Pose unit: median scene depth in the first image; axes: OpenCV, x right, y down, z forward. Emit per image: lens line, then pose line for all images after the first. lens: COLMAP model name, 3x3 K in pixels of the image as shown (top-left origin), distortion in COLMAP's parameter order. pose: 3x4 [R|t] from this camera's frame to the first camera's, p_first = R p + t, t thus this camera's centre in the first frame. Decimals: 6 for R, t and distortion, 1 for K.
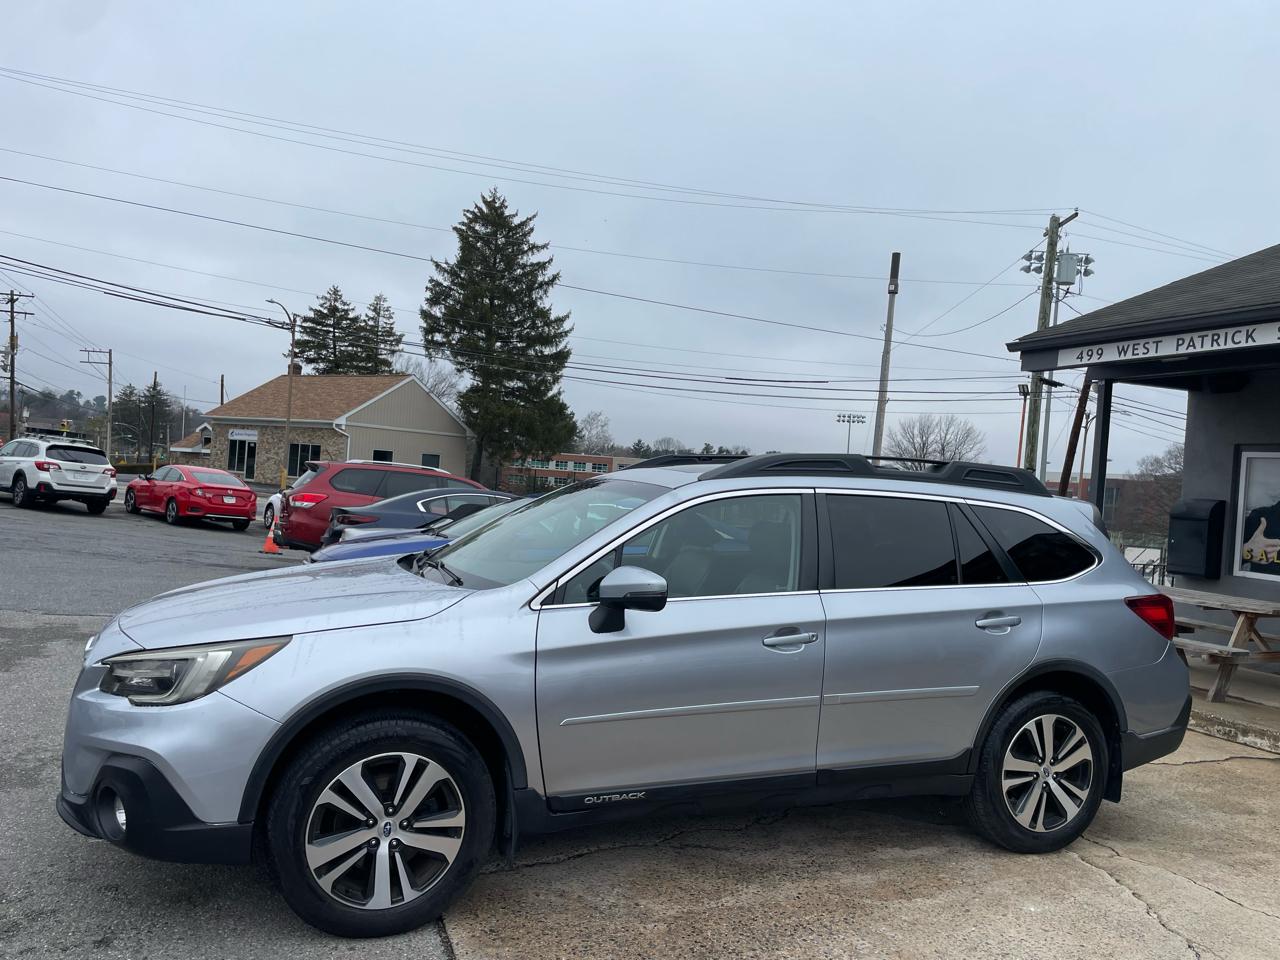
lens RADIAL K [[964.0, 0, 642.1], [0, 964.0, 490.5], [0, 0, 1]] dist [0.087282, -0.115284]
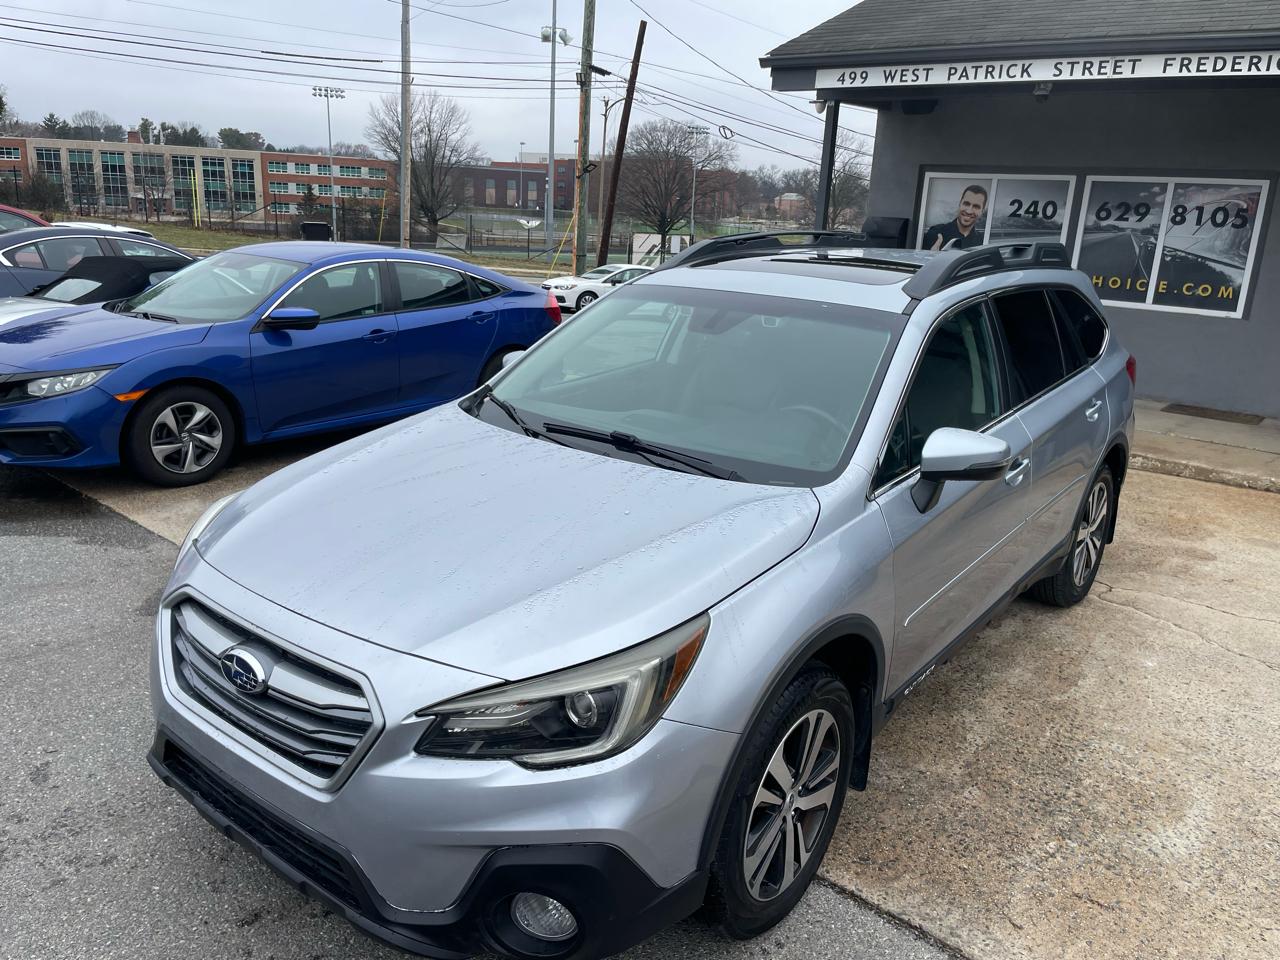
lens RADIAL K [[964.0, 0, 638.4], [0, 964.0, 482.0], [0, 0, 1]] dist [0.087282, -0.115284]
pose [[0.871767, -0.166427, 0.460787, -0.302594], [0.019645, 0.951652, 0.306551, -0.065776], [-0.489527, -0.258189, 0.832888, 0.201631]]
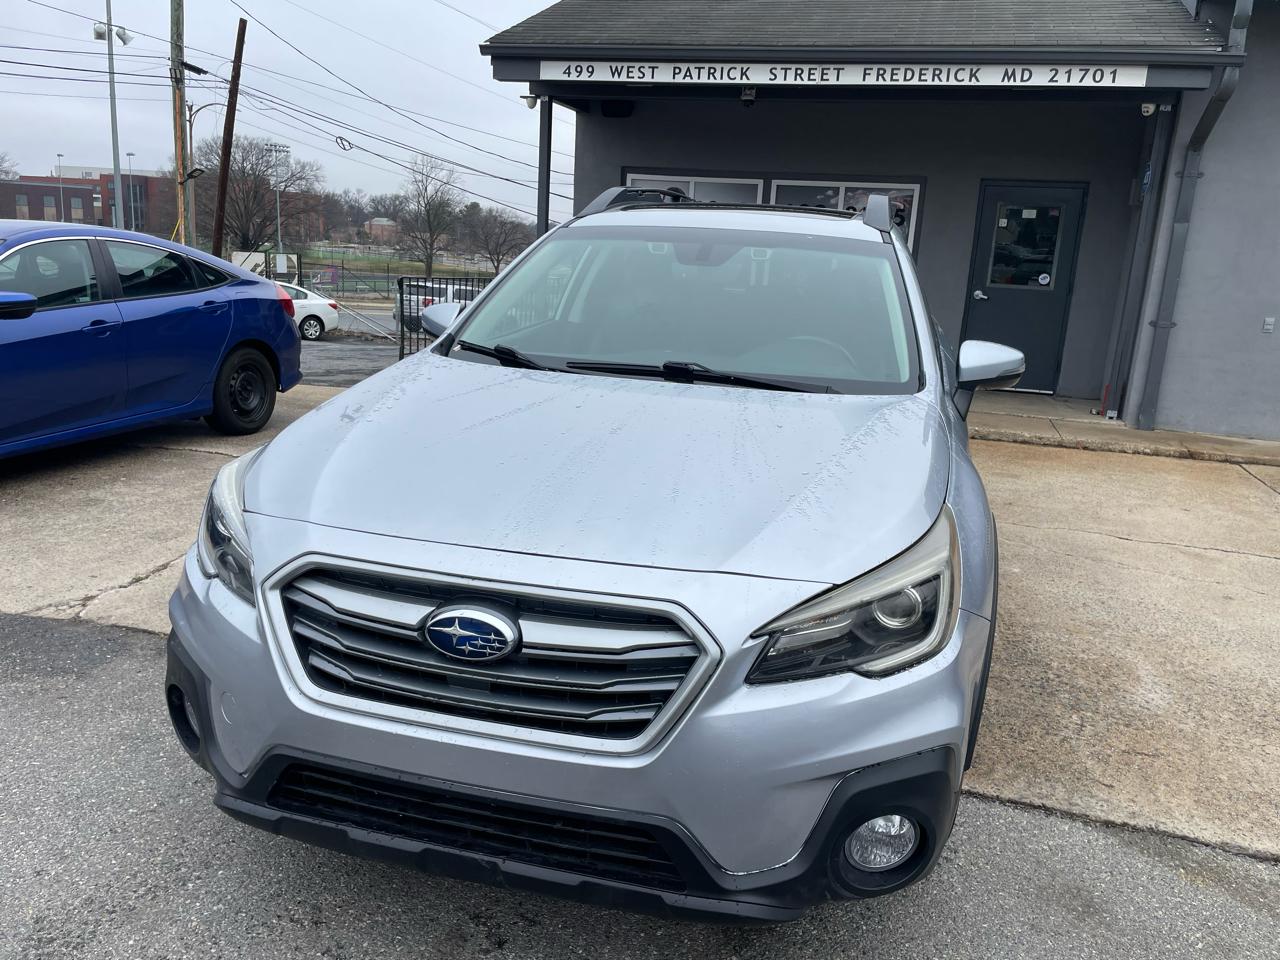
lens RADIAL K [[964.0, 0, 650.8], [0, 964.0, 481.2], [0, 0, 1]] dist [0.087282, -0.115284]
pose [[0.603165, -0.222926, 0.765830, -0.424271], [-0.006365, 0.958772, 0.284103, -0.022841], [-0.797591, -0.176236, 0.576879, 0.333597]]
